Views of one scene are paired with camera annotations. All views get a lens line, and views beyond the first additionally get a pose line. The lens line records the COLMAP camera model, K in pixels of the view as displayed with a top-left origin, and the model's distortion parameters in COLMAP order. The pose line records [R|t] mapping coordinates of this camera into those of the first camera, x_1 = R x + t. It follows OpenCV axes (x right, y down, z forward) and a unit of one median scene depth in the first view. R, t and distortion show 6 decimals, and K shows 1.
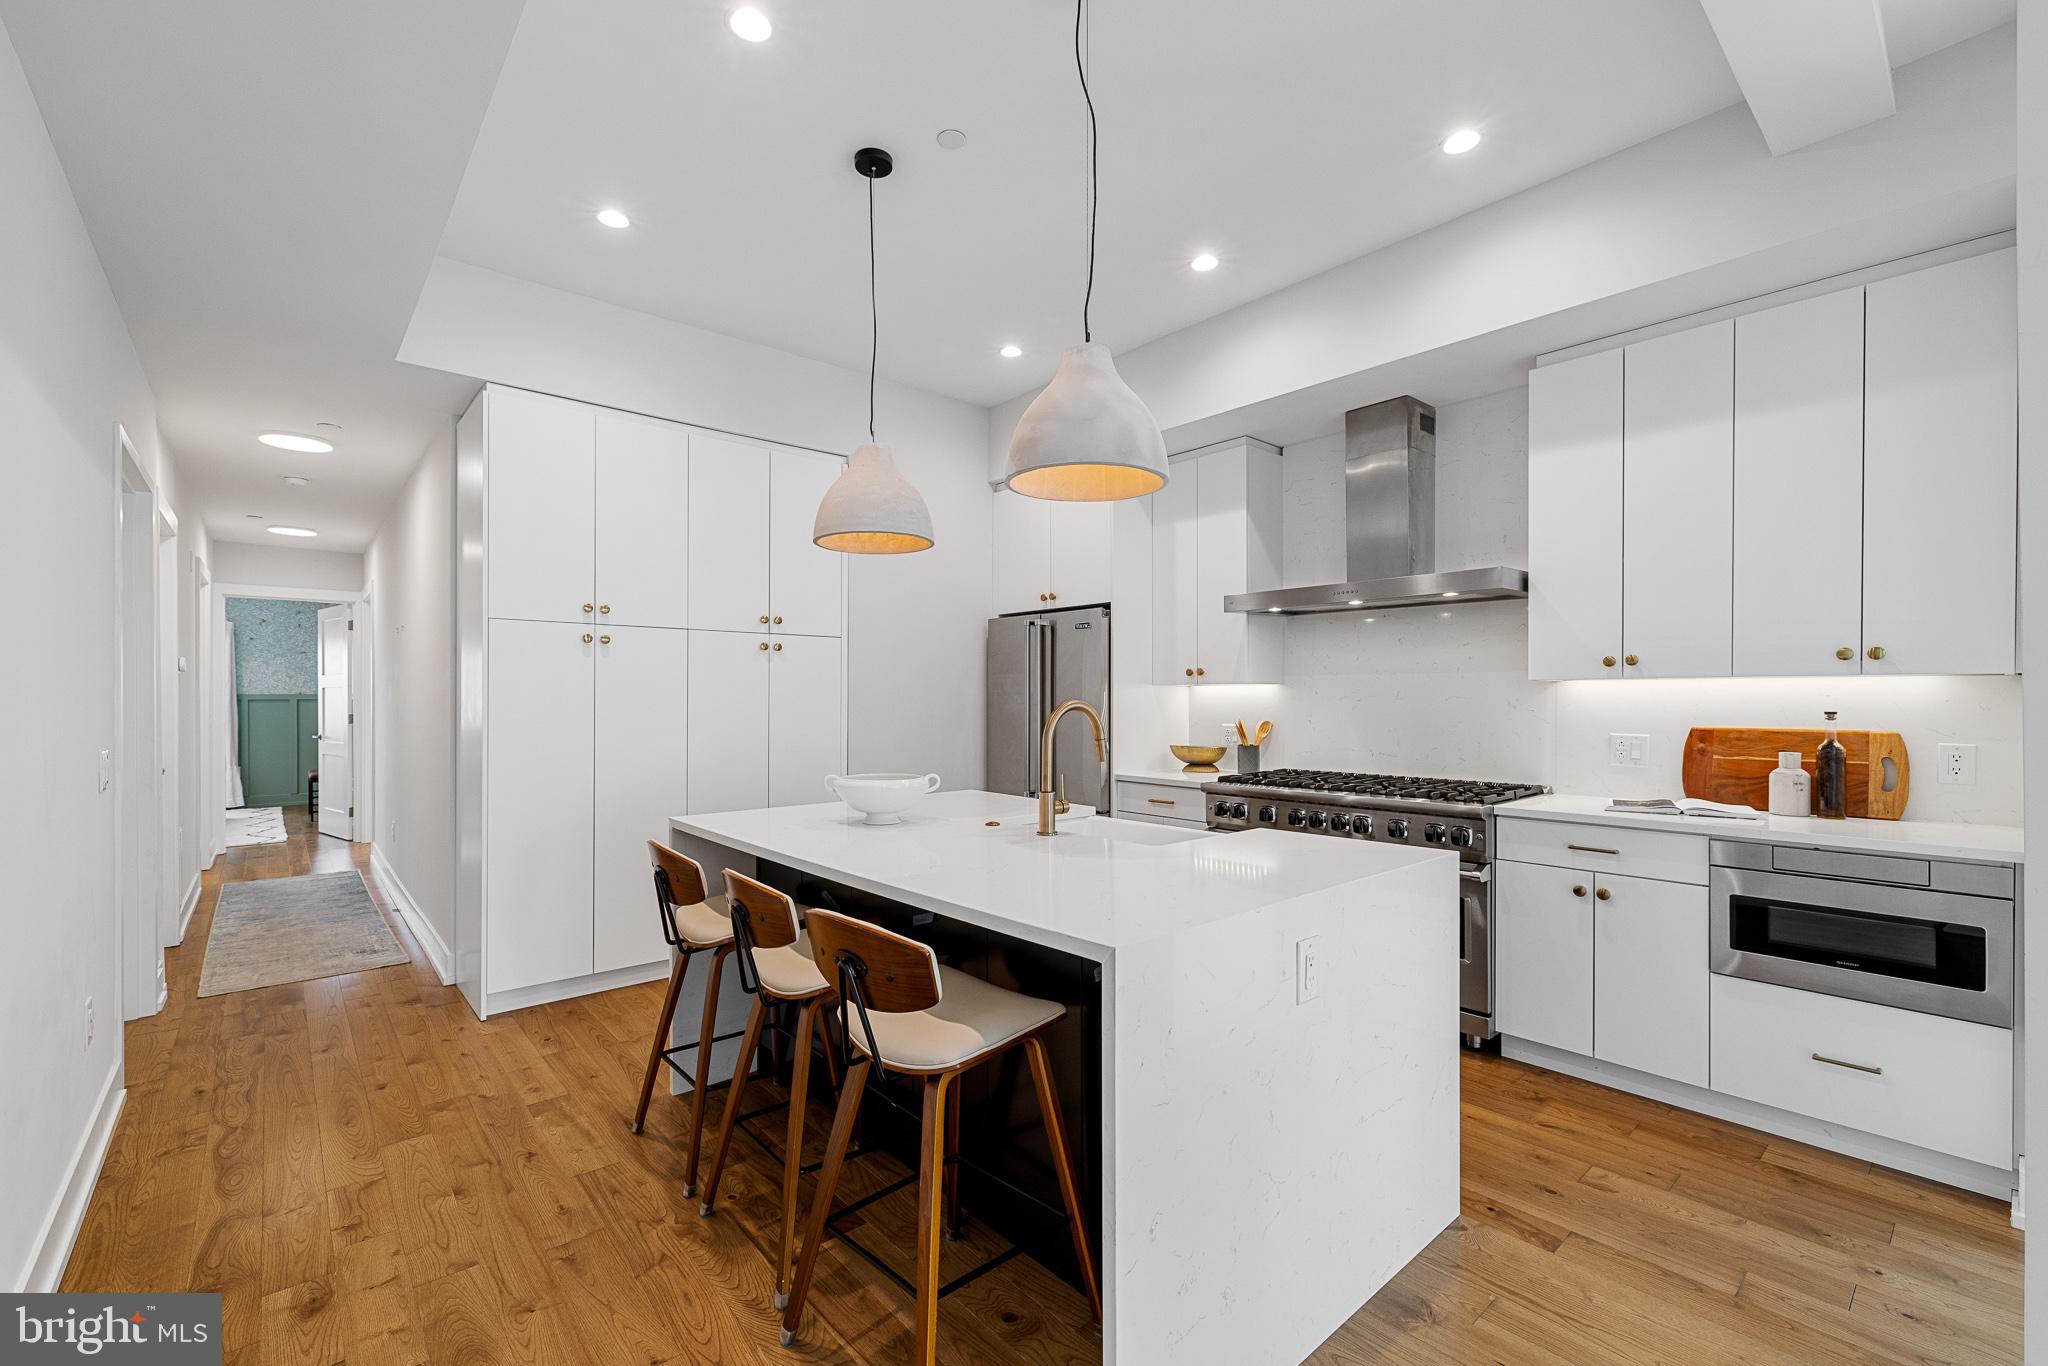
lens RADIAL K [[864.9, 0, 1022.4], [0, 864.9, 699.1], [0, 0, 1]] dist [0.002925, -0.000271]
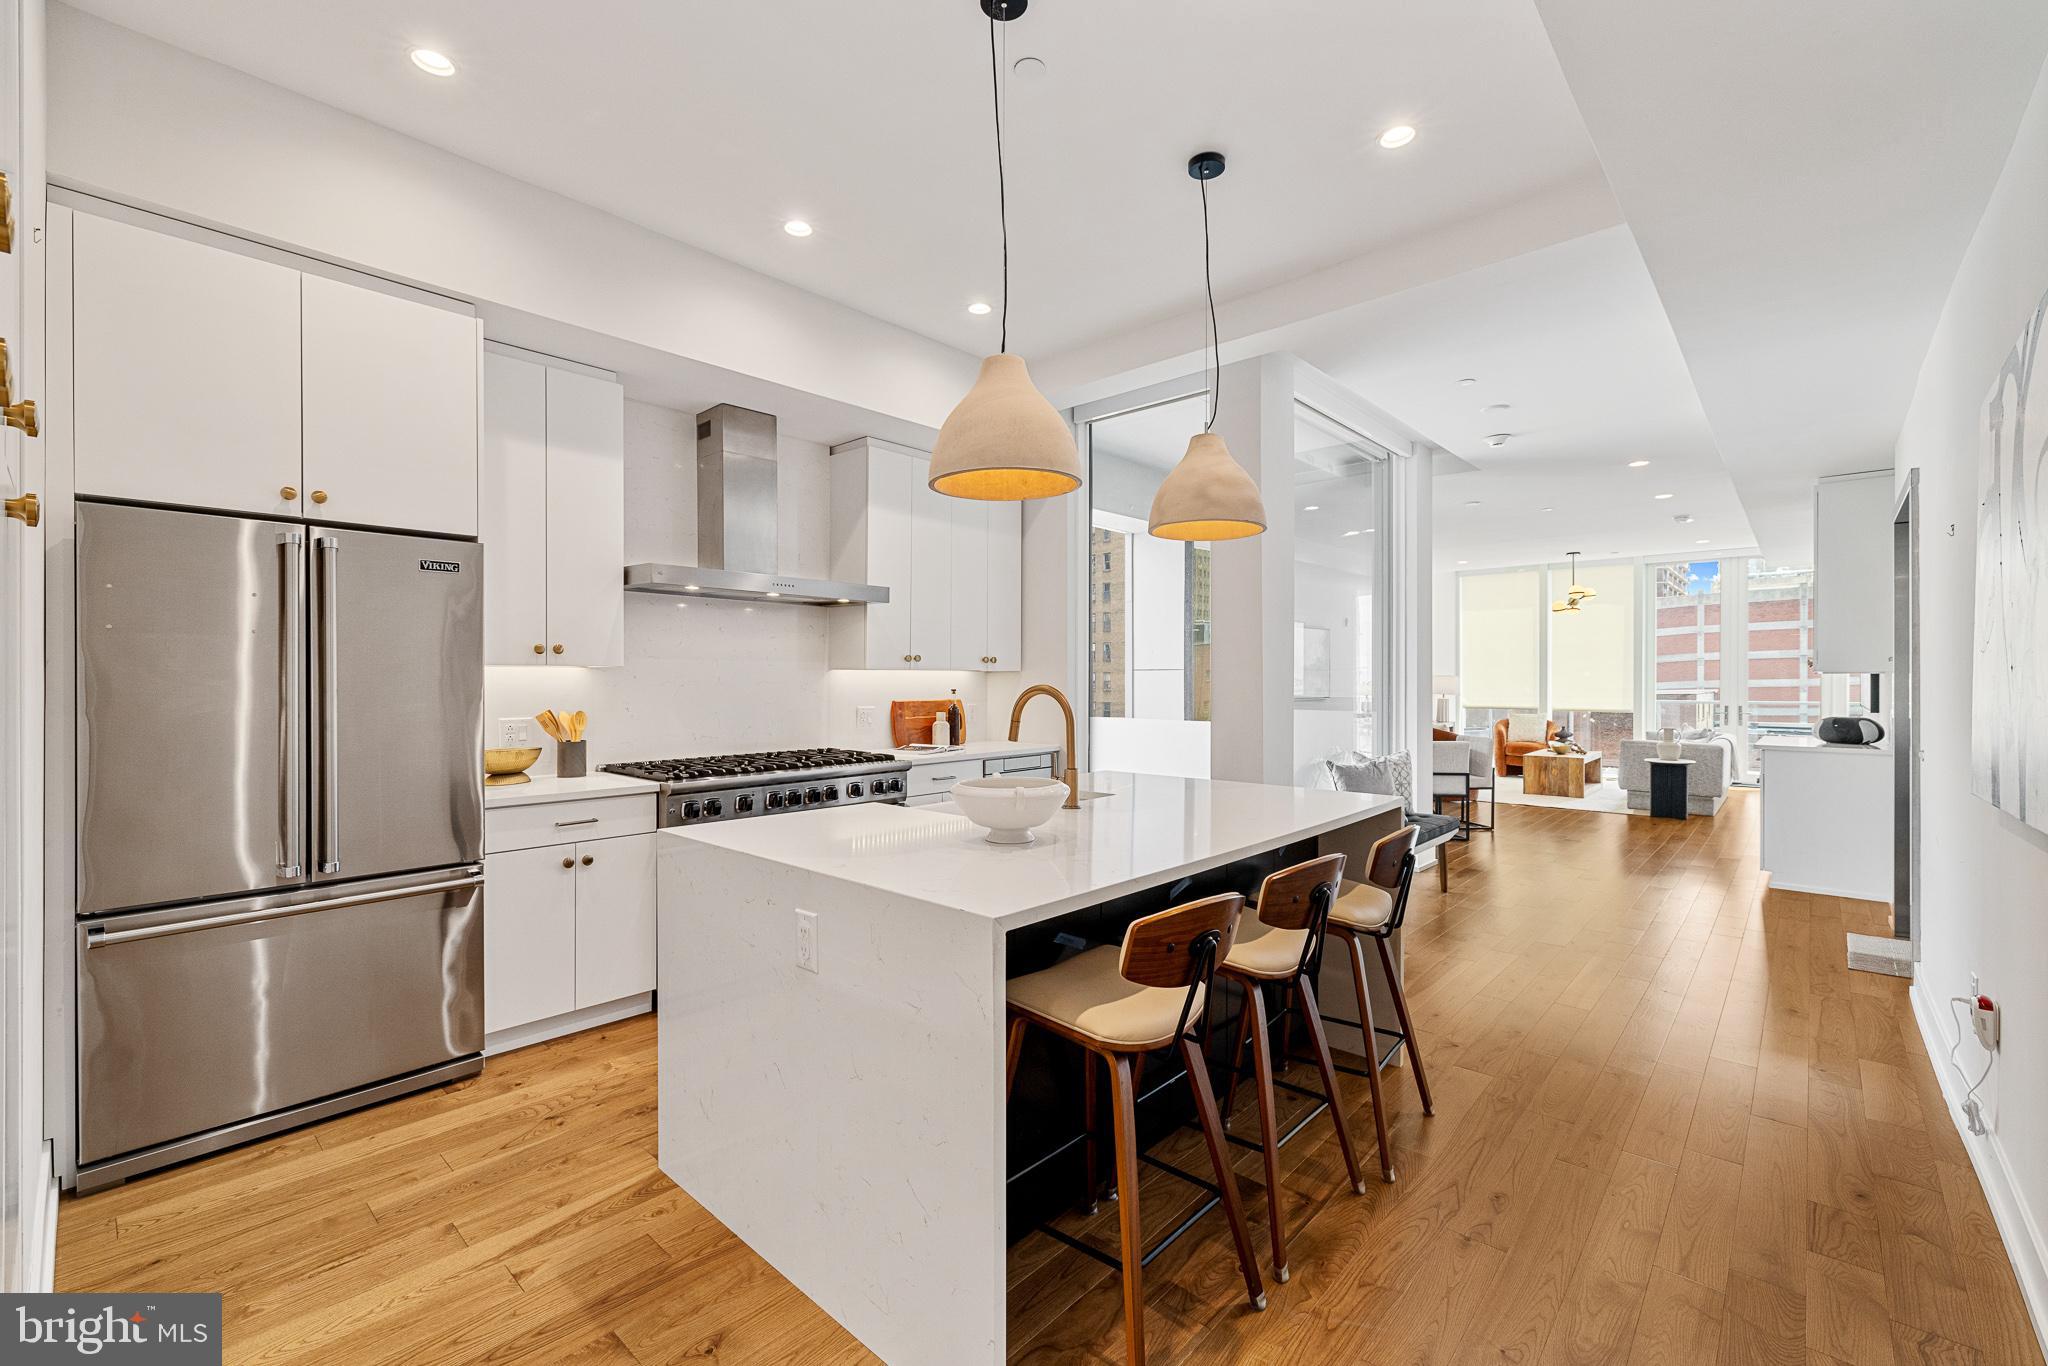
lens RADIAL K [[864.9, 0, 1028.7], [0, 864.9, 676.4], [0, 0, 1]] dist [0.002925, -0.000271]
pose [[-0.121457, 0.006216, 0.992577, -0.705391], [0.005810, 0.999968, -0.005551, -0.001346], [-0.992580, 0.005092, -0.121490, 0.798167]]
